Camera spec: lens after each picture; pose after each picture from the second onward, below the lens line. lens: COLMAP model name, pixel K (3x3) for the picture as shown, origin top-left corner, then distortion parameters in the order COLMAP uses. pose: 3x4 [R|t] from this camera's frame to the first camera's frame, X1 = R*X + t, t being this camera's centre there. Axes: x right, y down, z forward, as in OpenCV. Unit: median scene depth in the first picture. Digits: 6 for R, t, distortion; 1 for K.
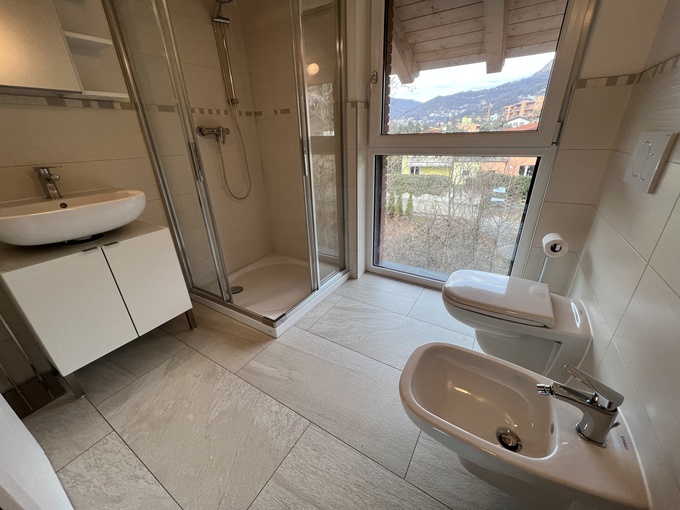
lens RADIAL K [[271.2, 0, 340.9], [0, 271.2, 255.4], [0, 0, 1]] dist [0.000620, 0.000551]
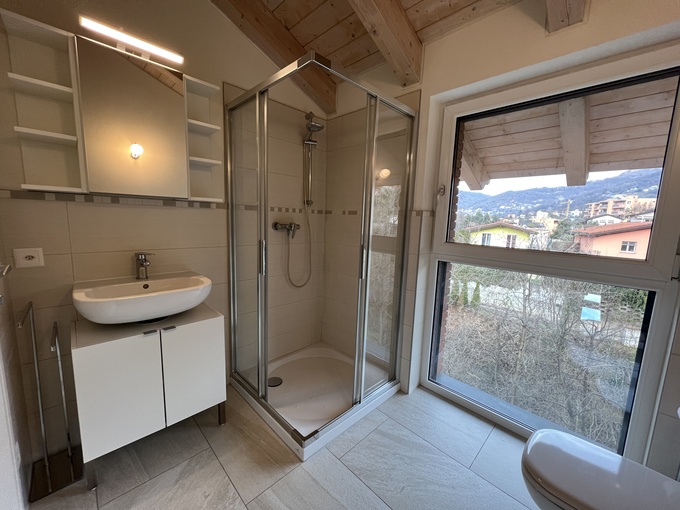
lens RADIAL K [[271.2, 0, 340.5], [0, 271.2, 255.1], [0, 0, 1]] dist [0.000620, 0.000551]
pose [[0.969797, 0.093461, -0.225296, 0.007016], [-0.152244, 0.953599, -0.259752, -0.101281], [0.190565, 0.286206, 0.939027, 0.039205]]
